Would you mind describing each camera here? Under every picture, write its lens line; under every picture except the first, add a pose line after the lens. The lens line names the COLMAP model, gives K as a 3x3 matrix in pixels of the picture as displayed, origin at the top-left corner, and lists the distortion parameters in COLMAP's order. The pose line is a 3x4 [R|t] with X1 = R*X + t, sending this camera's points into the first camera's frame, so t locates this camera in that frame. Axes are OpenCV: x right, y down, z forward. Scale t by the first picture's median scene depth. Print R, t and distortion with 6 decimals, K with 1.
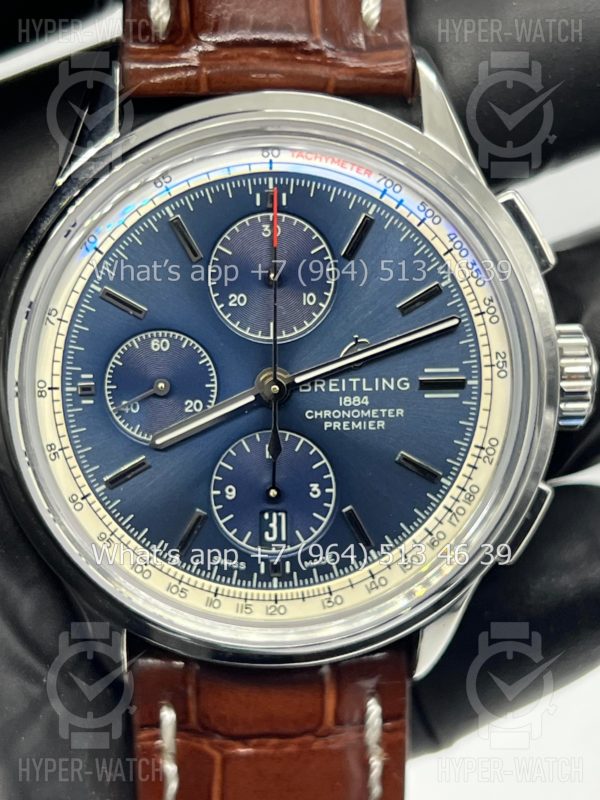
lens RADIAL K [[1934.9, 0, 299.9], [0, 1934.9, 407.3], [0, 0, 1]] dist [0.221514, 0.000000]
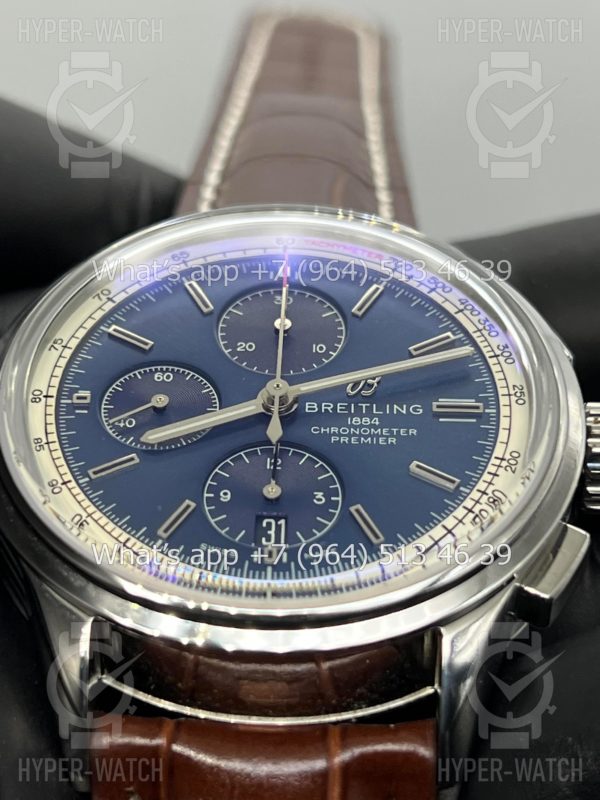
lens RADIAL K [[1934.9, 0, 299.4], [0, 1934.9, 401.6], [0, 0, 1]] dist [0.221514, 0.000000]
pose [[0.996991, -0.021349, -0.074521, 0.067178], [-0.044770, 0.626217, -0.778362, 0.722193], [0.063283, 0.779356, 0.623377, 0.406009]]
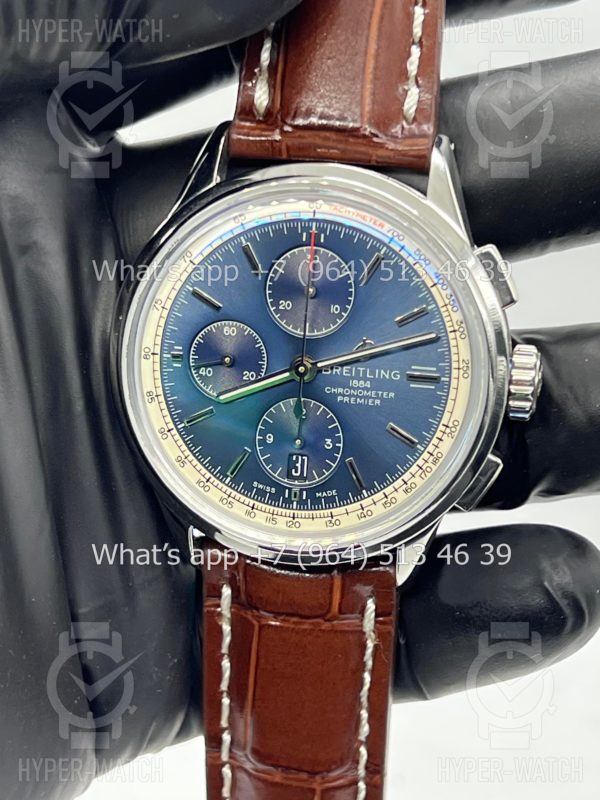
lens RADIAL K [[1934.9, 0, 299.1], [0, 1934.9, 394.8], [0, 0, 1]] dist [0.221514, 0.000000]
pose [[0.974015, 0.103704, -0.201344, 0.270718], [-0.102649, 0.994594, 0.015702, -0.012874], [0.201884, 0.005374, 0.979395, -0.396625]]
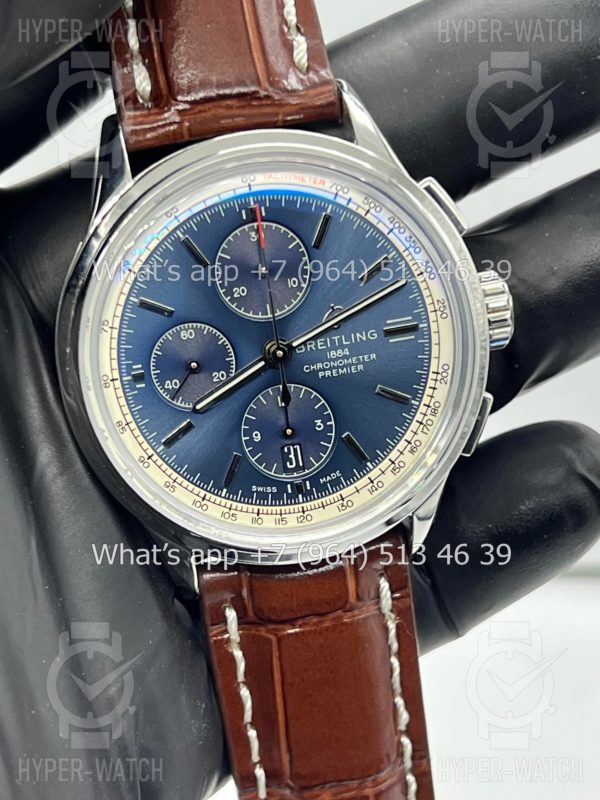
lens RADIAL K [[1934.9, 0, 300.7], [0, 1934.9, 403.9], [0, 0, 1]] dist [0.221514, 0.000000]
pose [[0.985200, -0.160187, 0.060999, -0.083711], [0.159518, 0.987070, 0.015717, 0.006036], [-0.062728, -0.005754, 0.998014, -0.322904]]
